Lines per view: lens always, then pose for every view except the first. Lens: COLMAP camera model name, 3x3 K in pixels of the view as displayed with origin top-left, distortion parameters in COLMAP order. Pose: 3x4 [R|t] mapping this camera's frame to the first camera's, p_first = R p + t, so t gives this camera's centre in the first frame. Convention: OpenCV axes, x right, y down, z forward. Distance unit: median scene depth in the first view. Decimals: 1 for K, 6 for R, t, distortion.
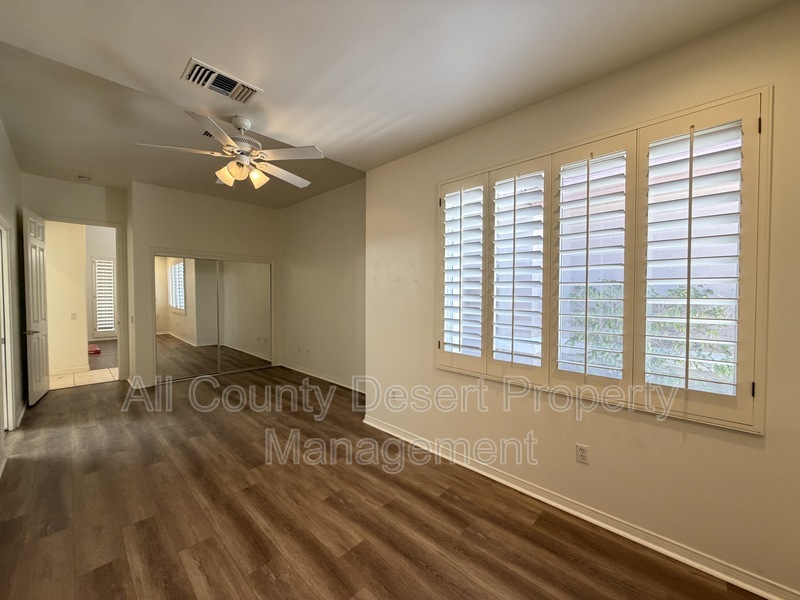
lens RADIAL K [[317.4, 0, 400.5], [0, 317.4, 297.5], [0, 0, 1]] dist [0.000578, 0.000140]
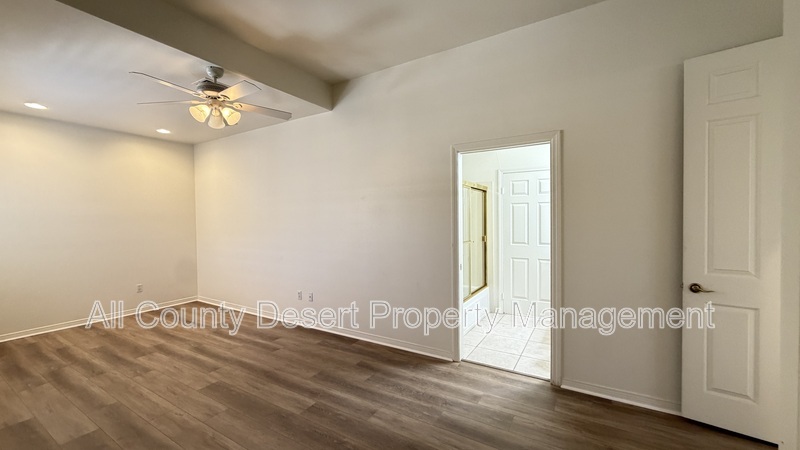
lens RADIAL K [[318.9, 0, 397.0], [0, 318.9, 227.5], [0, 0, 1]] dist [0.000994, -0.000213]
pose [[-0.978236, 0.015694, -0.206900, -0.877517], [0.006256, 0.998913, 0.046192, -0.030889], [0.207400, 0.043892, -0.977271, 2.232055]]
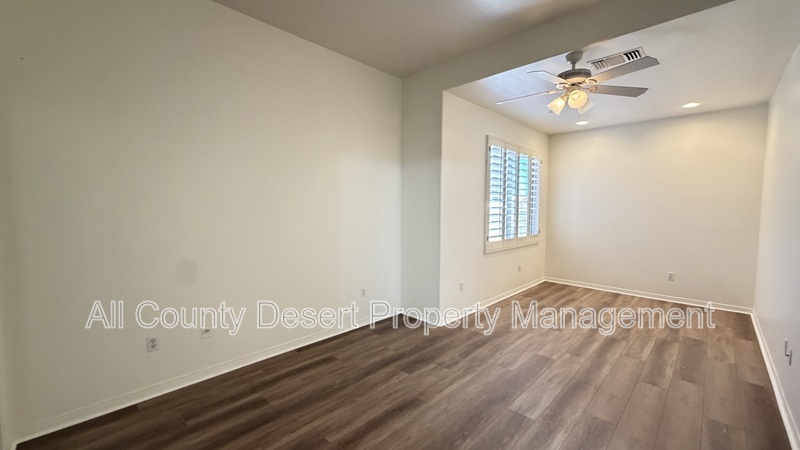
lens RADIAL K [[318.9, 0, 398.4], [0, 318.9, 223.6], [0, 0, 1]] dist [0.000994, -0.000213]
pose [[0.019912, -0.049532, 0.998574, -1.652561], [0.011656, 0.998716, 0.049306, -0.011259], [-0.999734, 0.010657, 0.020464, 1.578336]]
